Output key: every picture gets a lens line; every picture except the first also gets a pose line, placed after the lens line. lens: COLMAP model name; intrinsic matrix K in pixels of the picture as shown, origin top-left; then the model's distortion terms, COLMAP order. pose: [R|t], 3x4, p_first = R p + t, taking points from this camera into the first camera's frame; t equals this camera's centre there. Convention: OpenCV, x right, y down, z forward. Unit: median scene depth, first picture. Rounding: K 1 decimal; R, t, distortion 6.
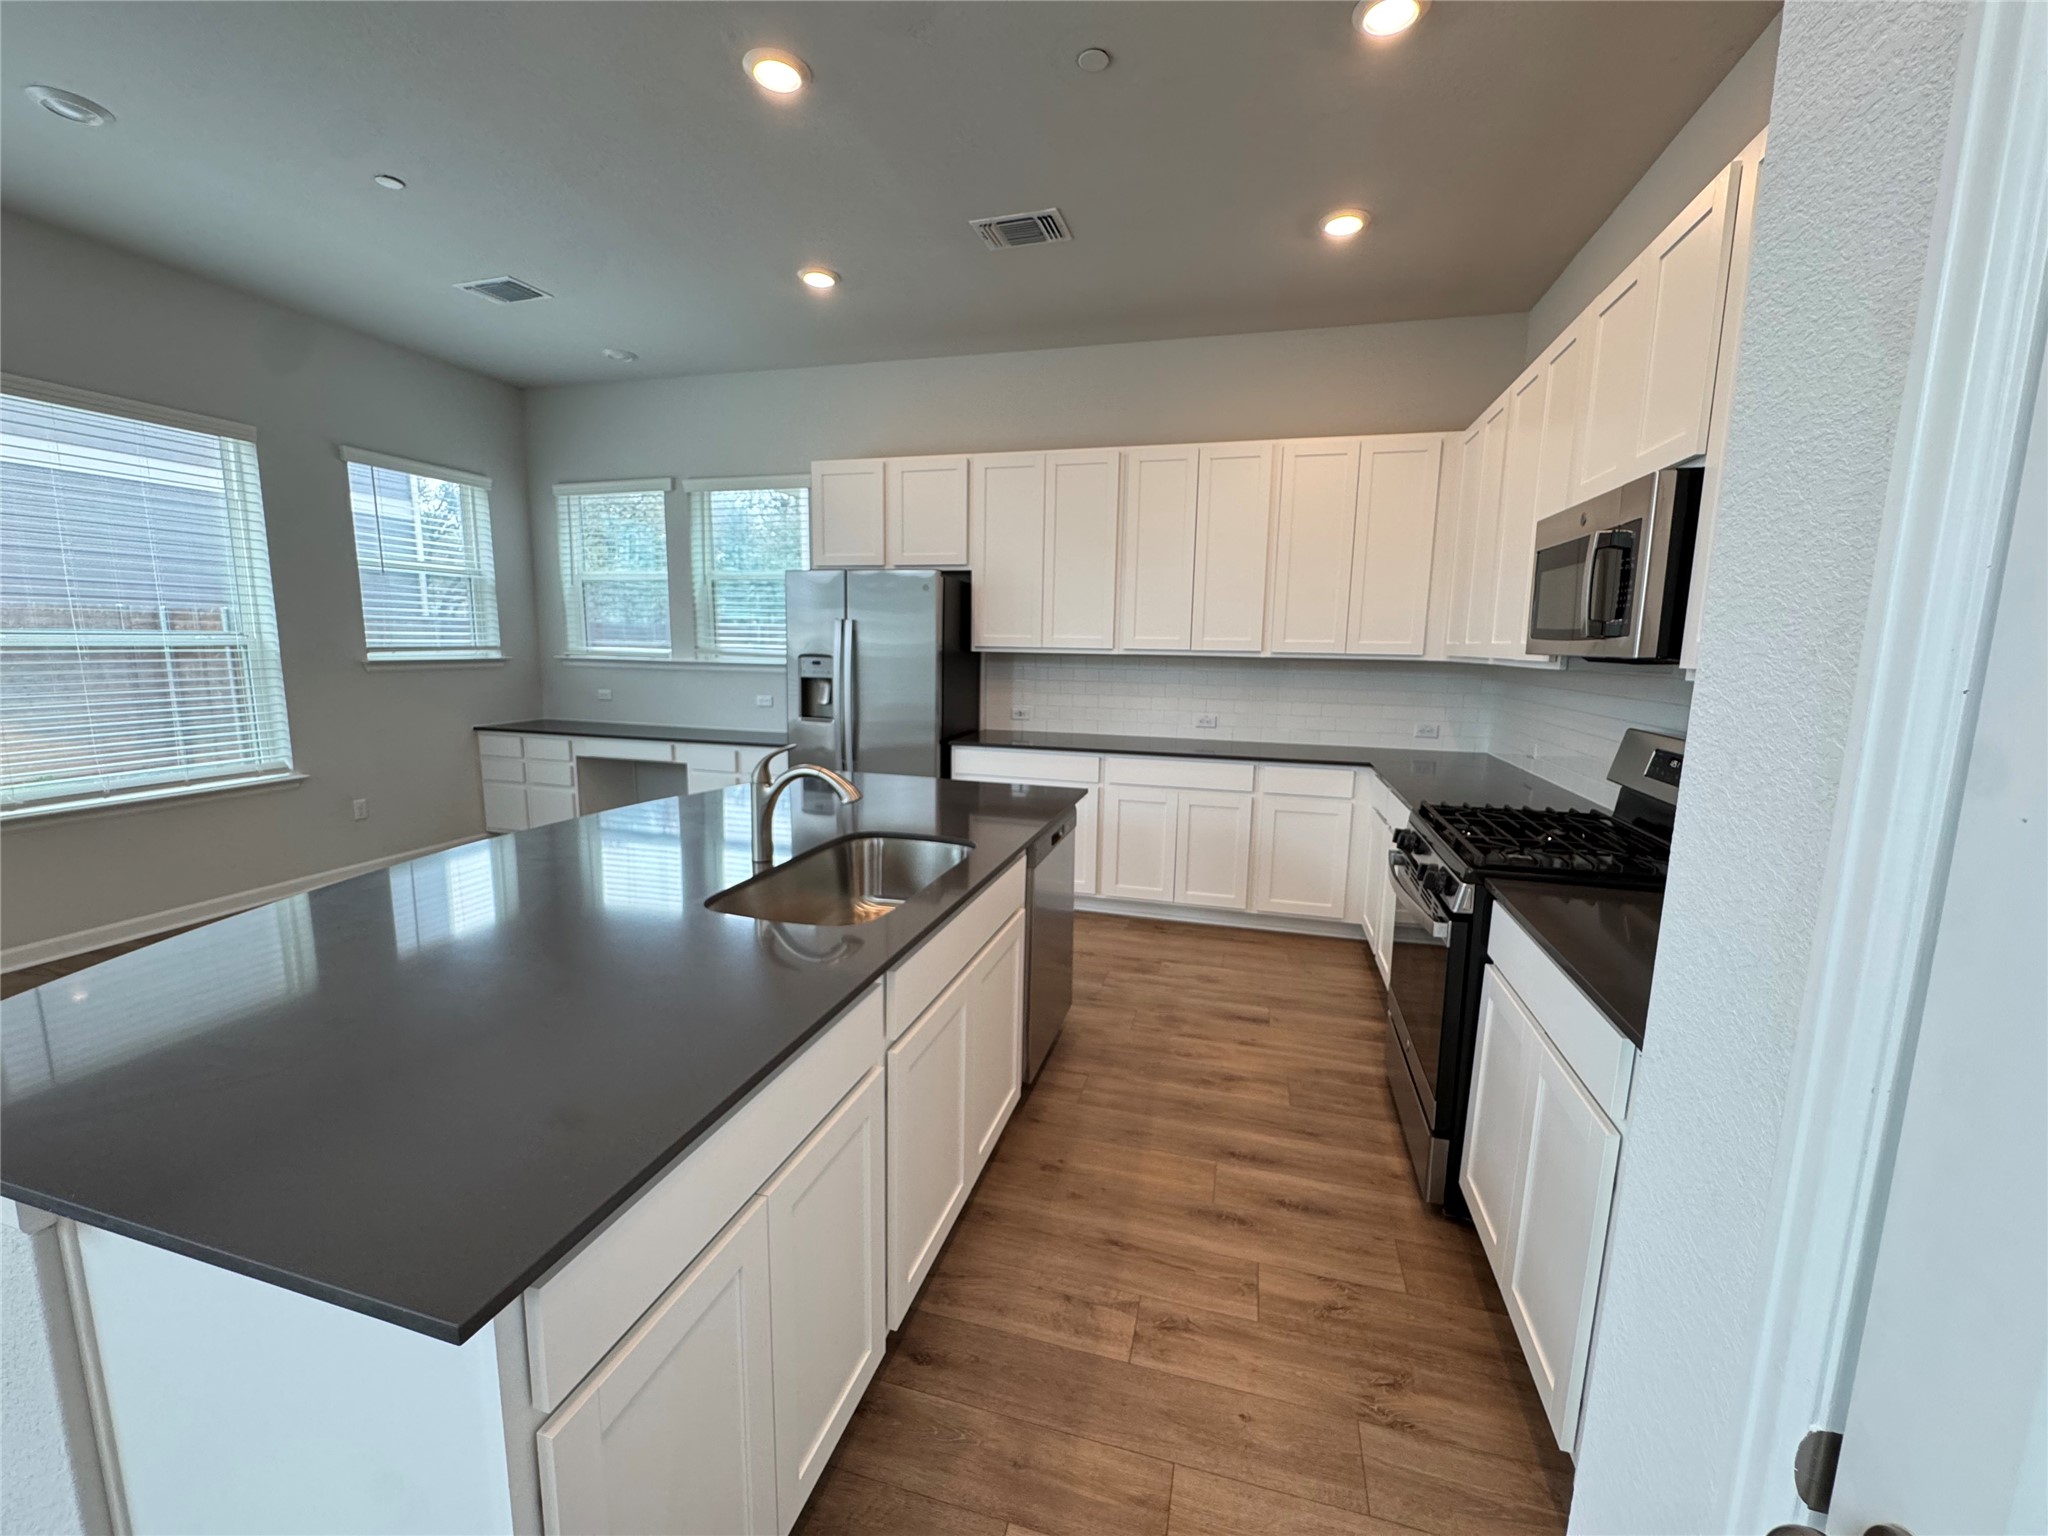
lens RADIAL K [[806.0, 0, 1024.0], [0, 806.0, 768.0], [0, 0, 1]] dist [0.000127, 0.000069]
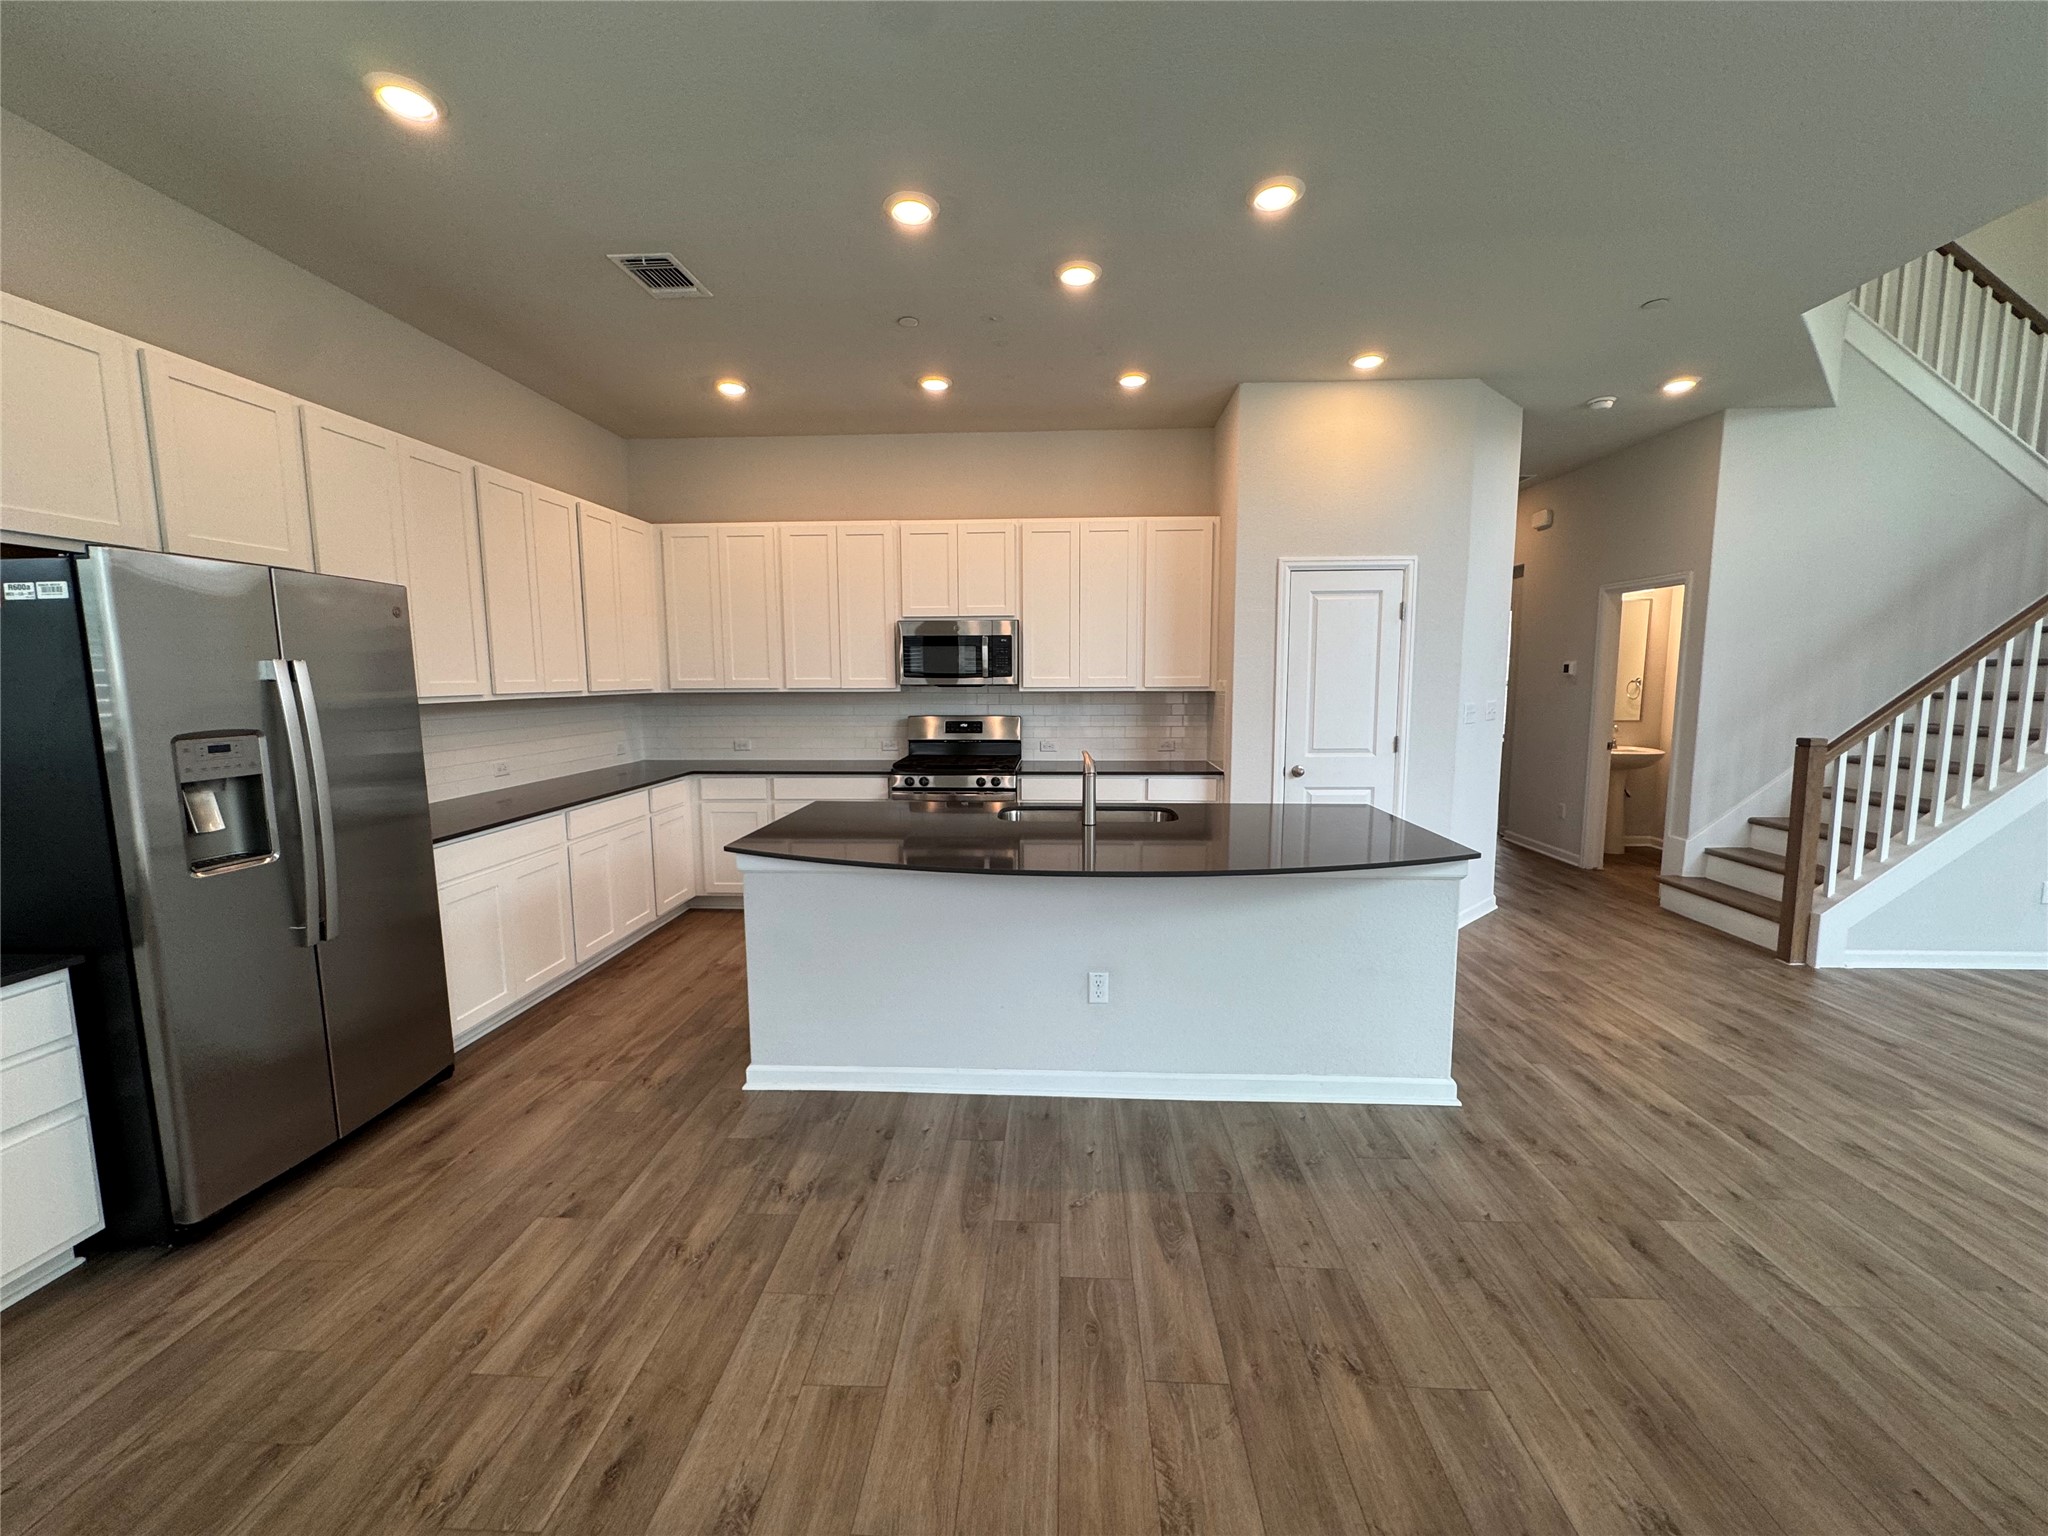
lens RADIAL K [[820.2, 0, 1023.8], [0, 820.2, 765.5], [0, 0, 1]] dist [-0.000365, 0.000361]
pose [[-0.218750, -0.122326, 0.968083, -0.904892], [0.154564, 0.975242, 0.158156, -0.132735], [-0.963462, 0.184228, -0.194426, 0.675580]]
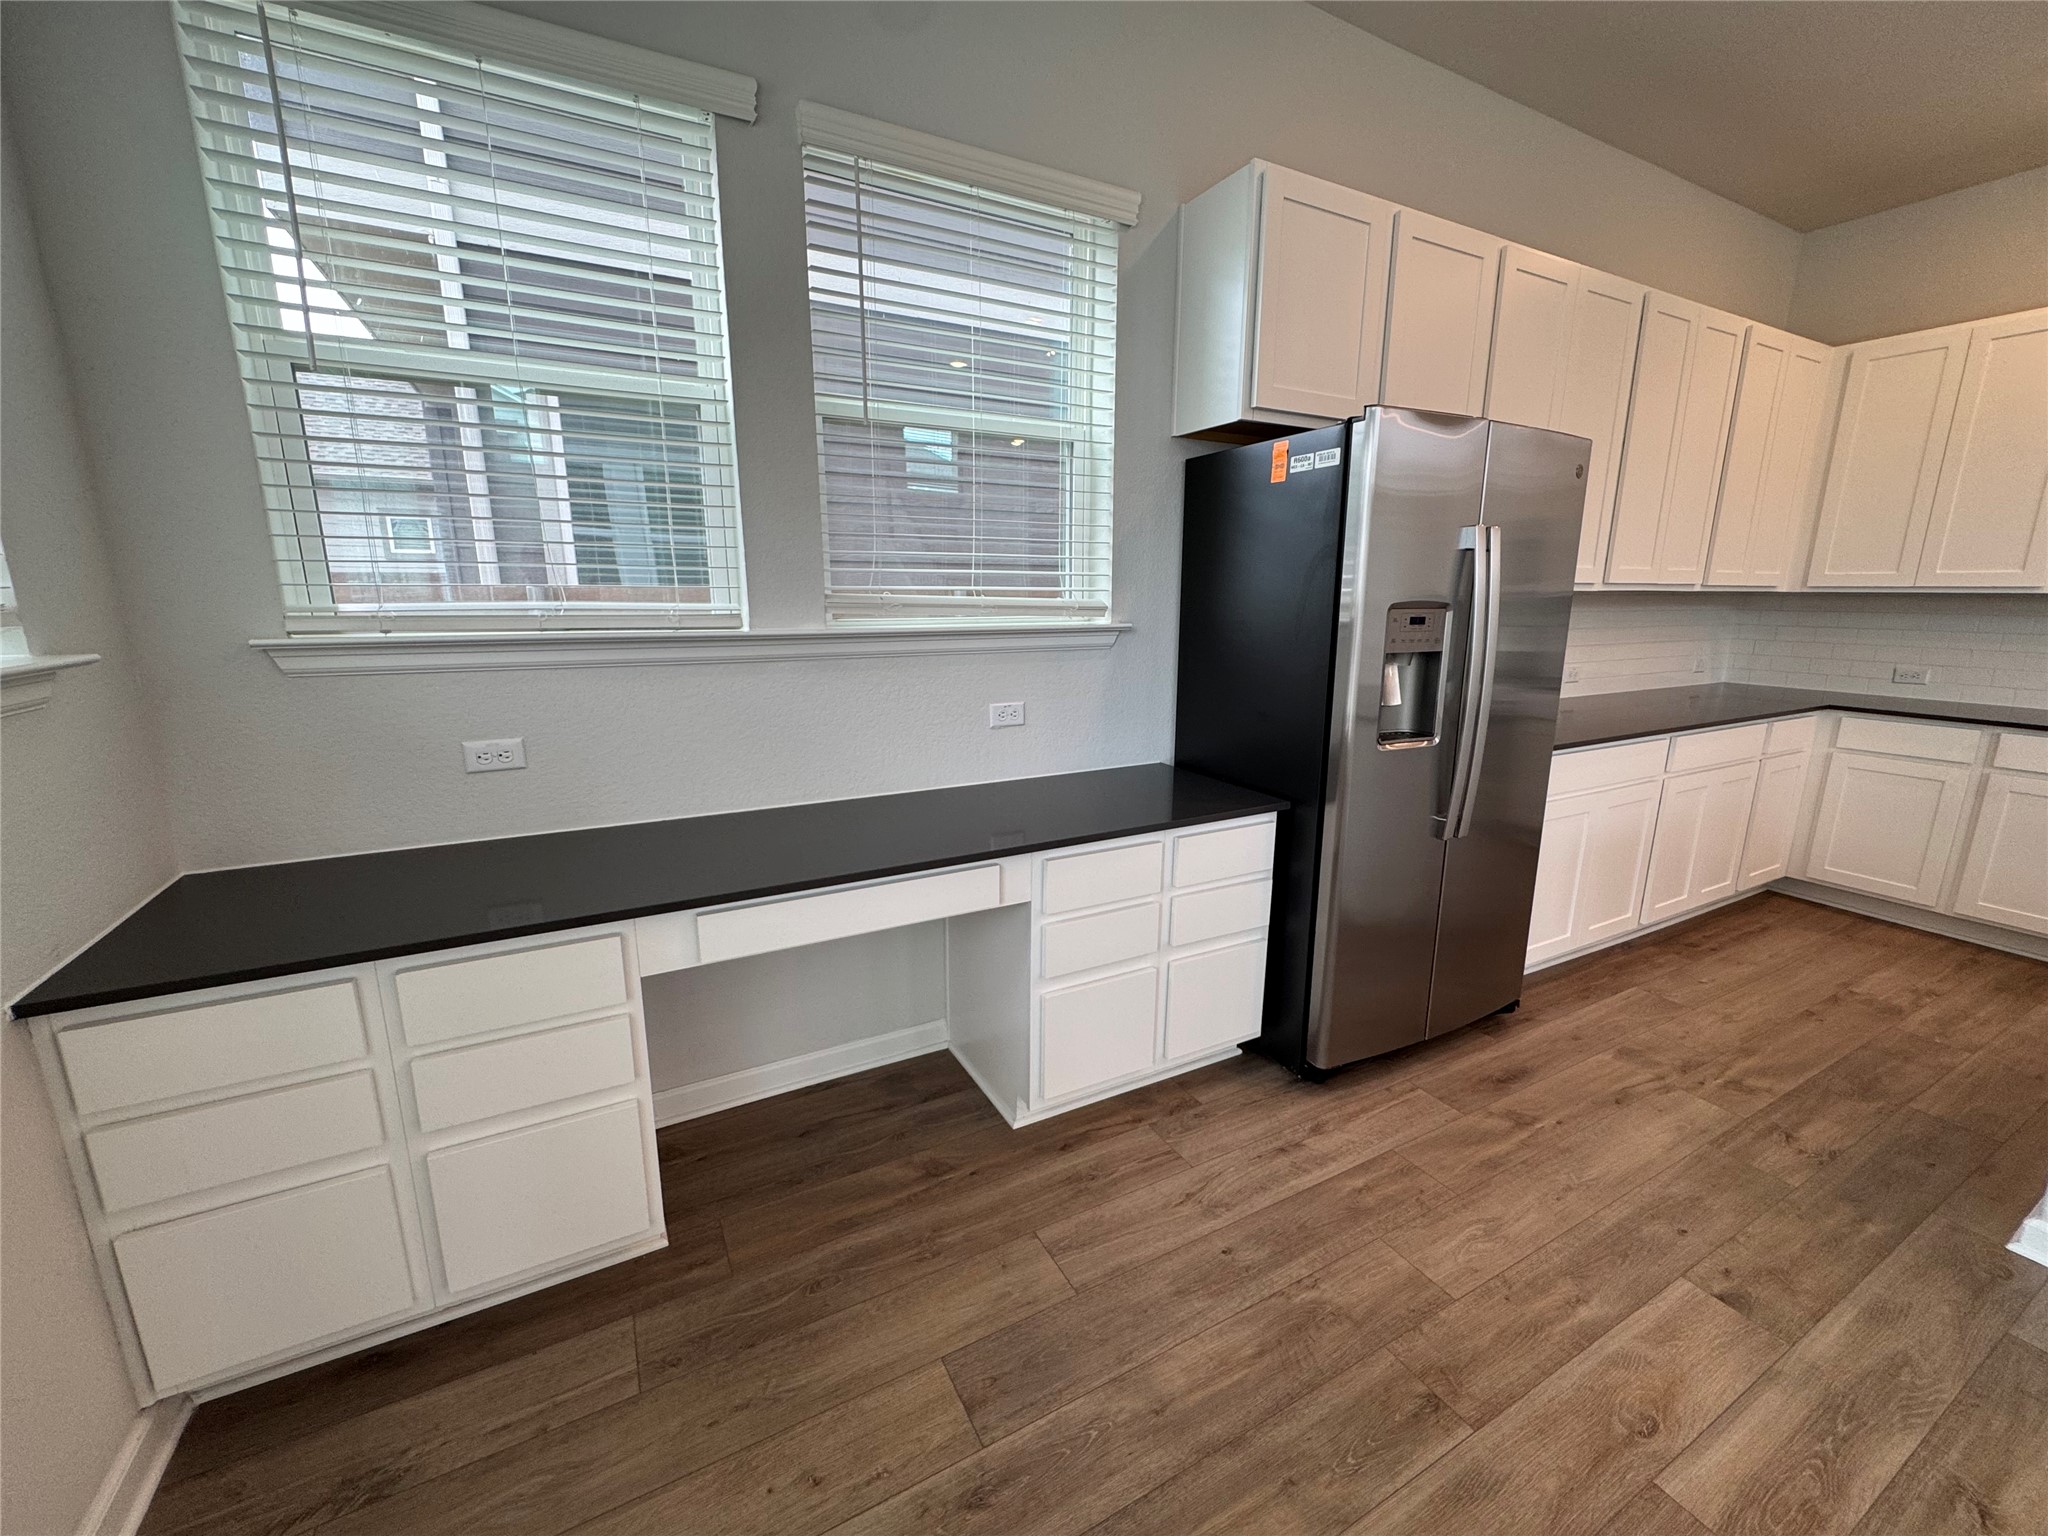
lens RADIAL K [[820.2, 0, 1023.8], [0, 820.2, 765.5], [0, 0, 1]] dist [-0.000365, 0.000361]
pose [[0.719455, -0.158017, 0.676325, -0.809322], [0.113386, 0.987433, 0.110088, -0.134974], [-0.685221, -0.002518, 0.728331, 0.868909]]
